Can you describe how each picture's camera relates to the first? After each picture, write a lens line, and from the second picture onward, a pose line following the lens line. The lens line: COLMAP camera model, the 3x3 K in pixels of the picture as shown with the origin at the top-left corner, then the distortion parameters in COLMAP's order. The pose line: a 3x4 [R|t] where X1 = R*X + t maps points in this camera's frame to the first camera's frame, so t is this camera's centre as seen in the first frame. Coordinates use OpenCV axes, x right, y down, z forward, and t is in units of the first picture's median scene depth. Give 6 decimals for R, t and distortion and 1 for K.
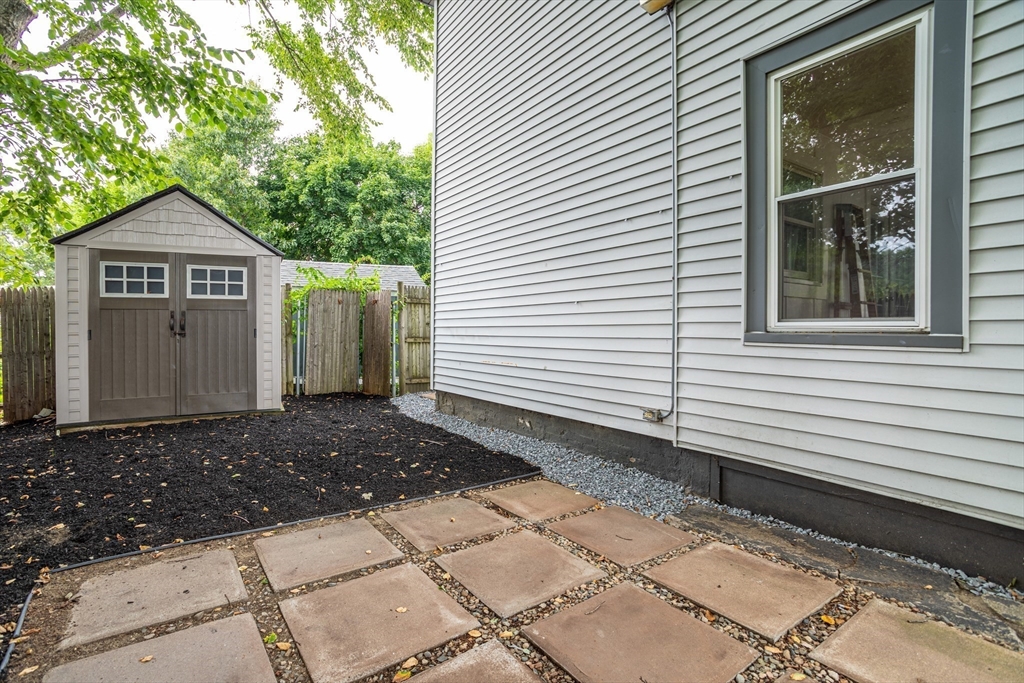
lens RADIAL K [[496.7, 0, 517.1], [0, 496.7, 326.2], [0, 0, 1]] dist [-0.061756, 0.034599]
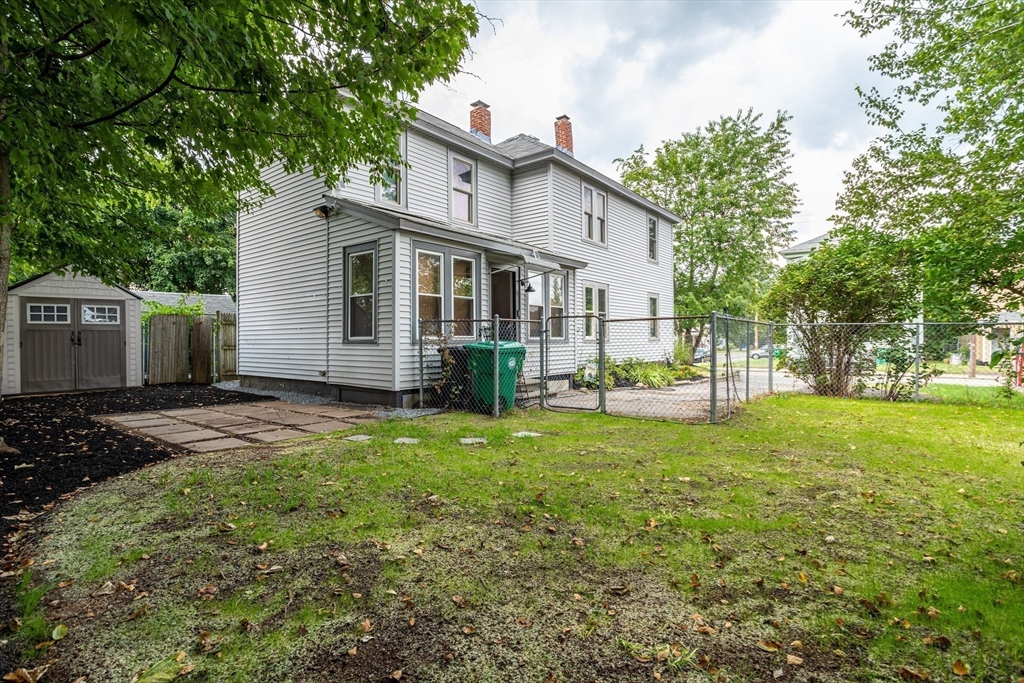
lens RADIAL K [[504.5, 0, 512.0], [0, 504.5, 341.5], [0, 0, 1]] dist [-0.062642, 0.035550]
pose [[0.958067, -0.005600, 0.286489, 0.316387], [0.003302, 0.999958, 0.008506, -0.002857], [-0.286525, -0.007203, 0.958046, -1.187768]]
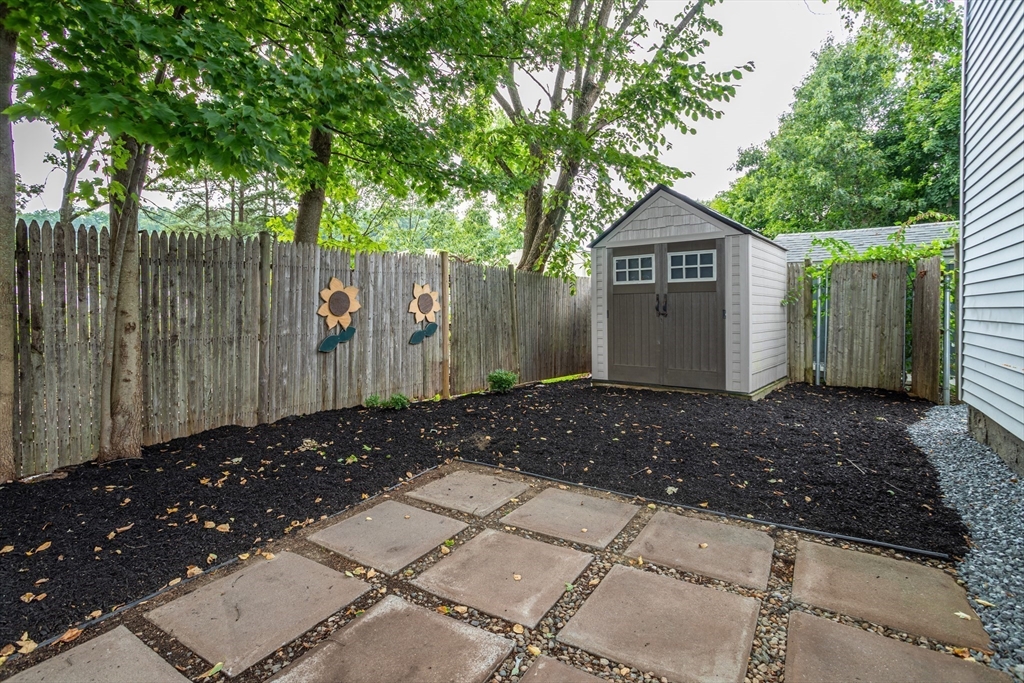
lens RADIAL K [[517.8, 0, 512.1], [0, 517.8, 309.0], [0, 0, 1]] dist [-0.040153, 0.021549]
pose [[0.378791, 0.003274, -0.925476, 0.300001], [0.004862, 0.999973, 0.005527, -0.004501], [0.925469, -0.006593, 0.378765, 0.213467]]
